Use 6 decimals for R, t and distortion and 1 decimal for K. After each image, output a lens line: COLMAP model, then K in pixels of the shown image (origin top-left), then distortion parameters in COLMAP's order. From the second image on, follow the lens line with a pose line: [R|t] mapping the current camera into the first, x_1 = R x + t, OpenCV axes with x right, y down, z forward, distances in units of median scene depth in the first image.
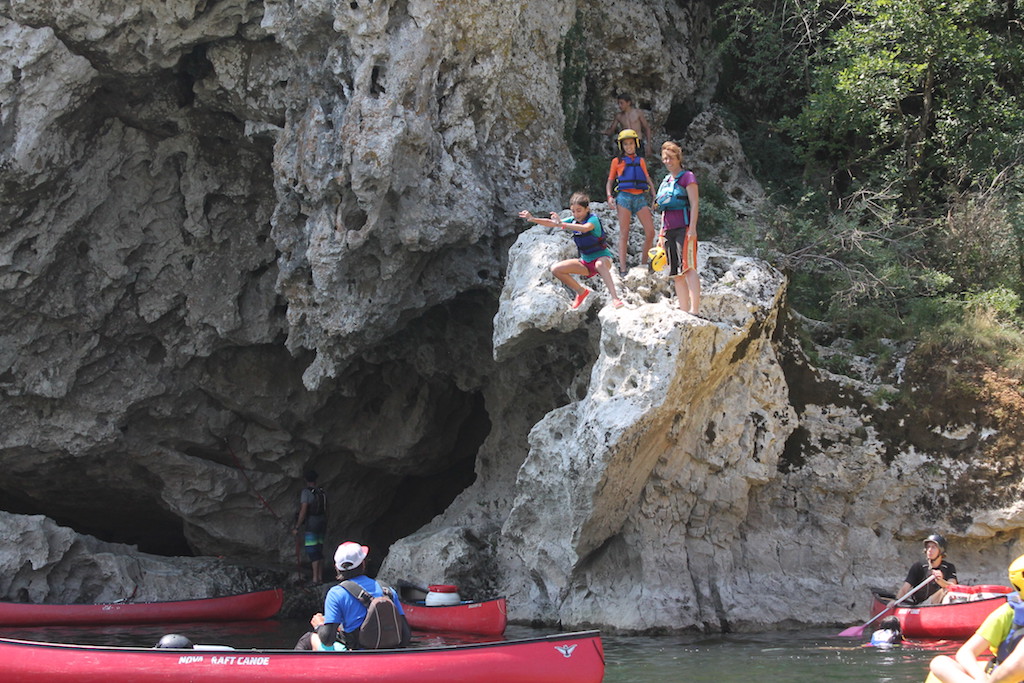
lens RADIAL K [[1974.2, 0, 507.6], [0, 1974.2, 345.0], [0, 0, 1]] dist [0.051327, 0.000000]
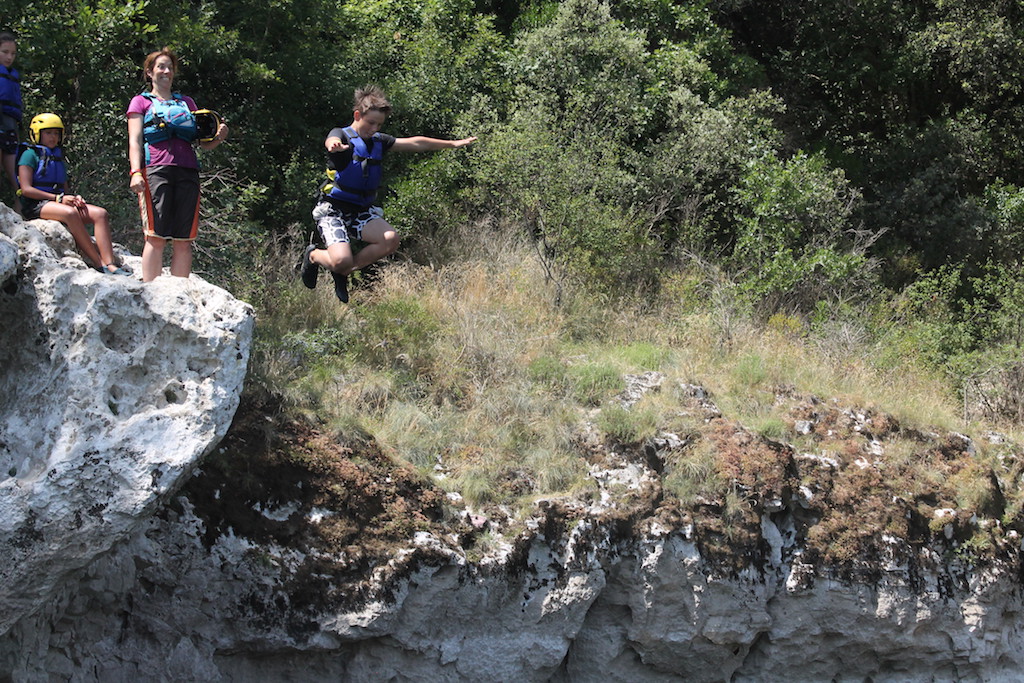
lens RADIAL K [[1974.2, 0, 513.2], [0, 1974.2, 342.6], [0, 0, 1]] dist [0.051327, 0.000000]
pose [[0.620865, 0.126528, 0.773639, -0.311072], [-0.070432, 0.991901, -0.105701, 0.053458], [-0.780747, 0.011138, 0.624748, 0.453880]]
